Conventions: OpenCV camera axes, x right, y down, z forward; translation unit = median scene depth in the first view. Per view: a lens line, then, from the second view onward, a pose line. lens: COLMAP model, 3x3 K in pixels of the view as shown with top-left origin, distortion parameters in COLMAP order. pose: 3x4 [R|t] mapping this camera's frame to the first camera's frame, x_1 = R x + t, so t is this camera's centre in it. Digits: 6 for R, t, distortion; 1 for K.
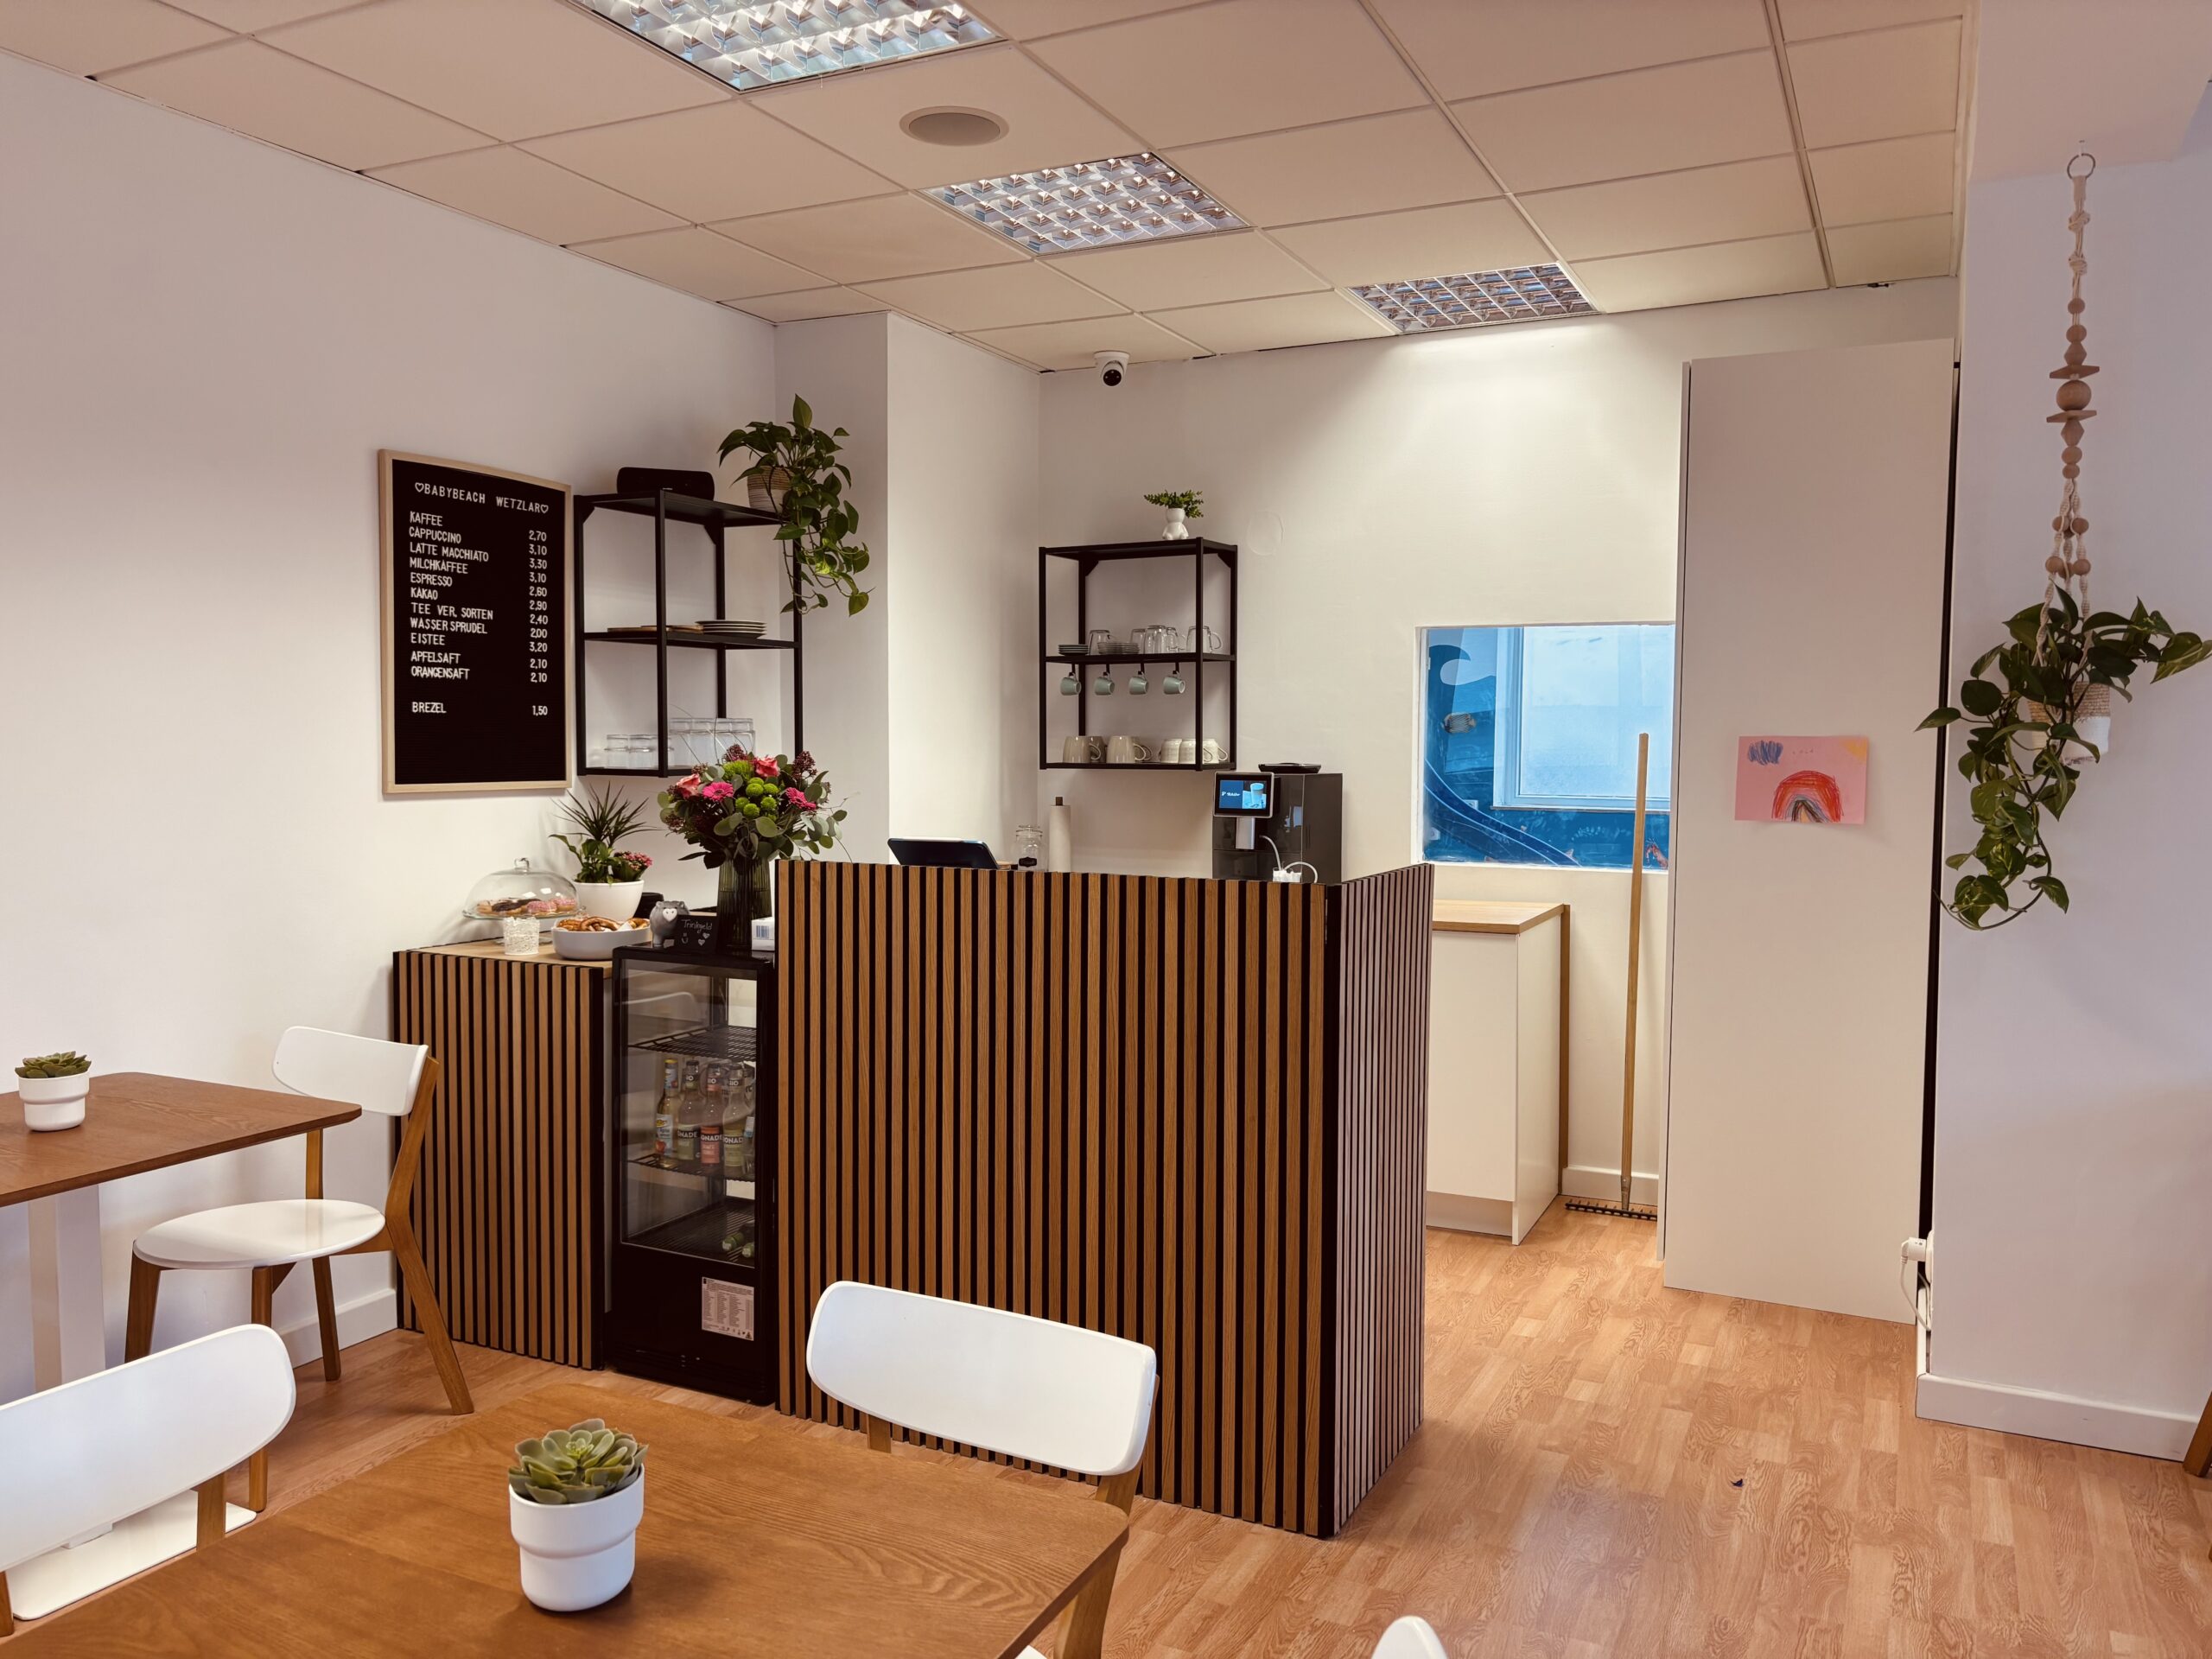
lens RADIAL K [[1647.2, 0, 1093.2], [0, 1647.2, 829.9], [0, 0, 1]] dist [0.038664, -0.045966]
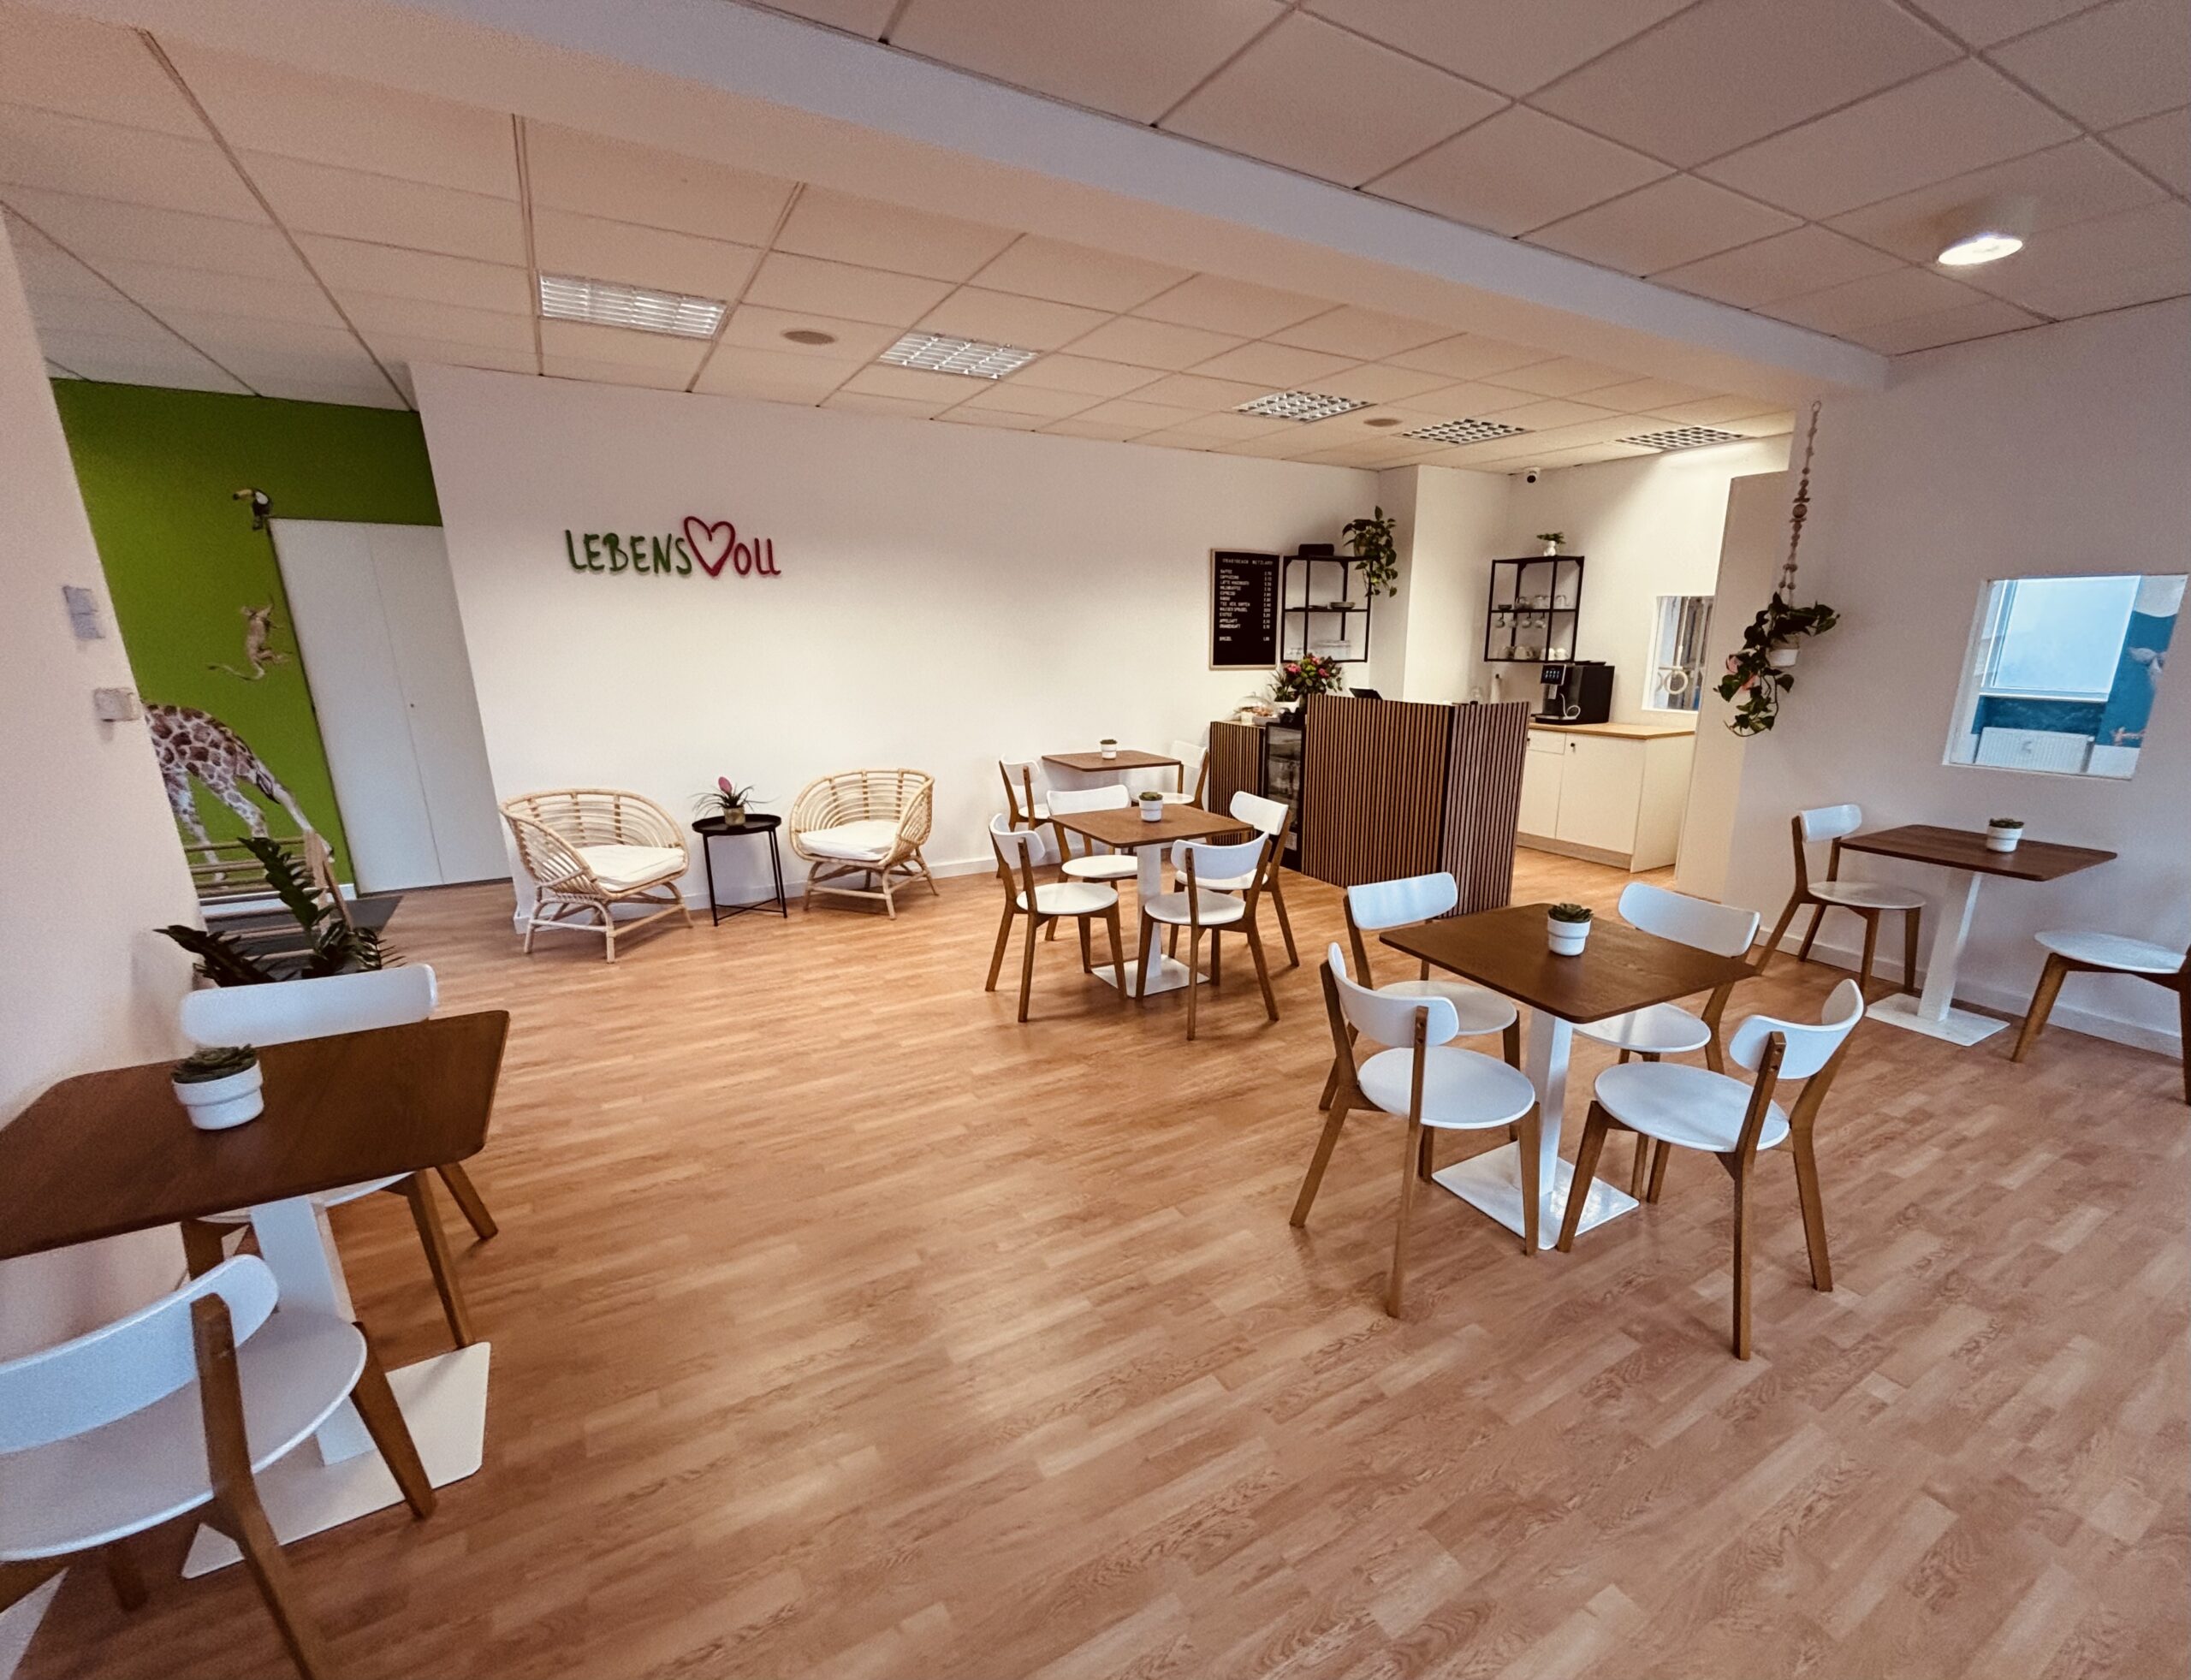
lens RADIAL K [[952.0, 0, 1210.7], [0, 952.0, 903.4], [0, 0, 1]] dist [0.002355, 0.000104]
pose [[0.859487, 0.140771, -0.491392, 0.439874], [-0.029186, 0.973278, 0.227769, 0.000078], [0.510324, -0.181423, 0.840628, -0.488311]]
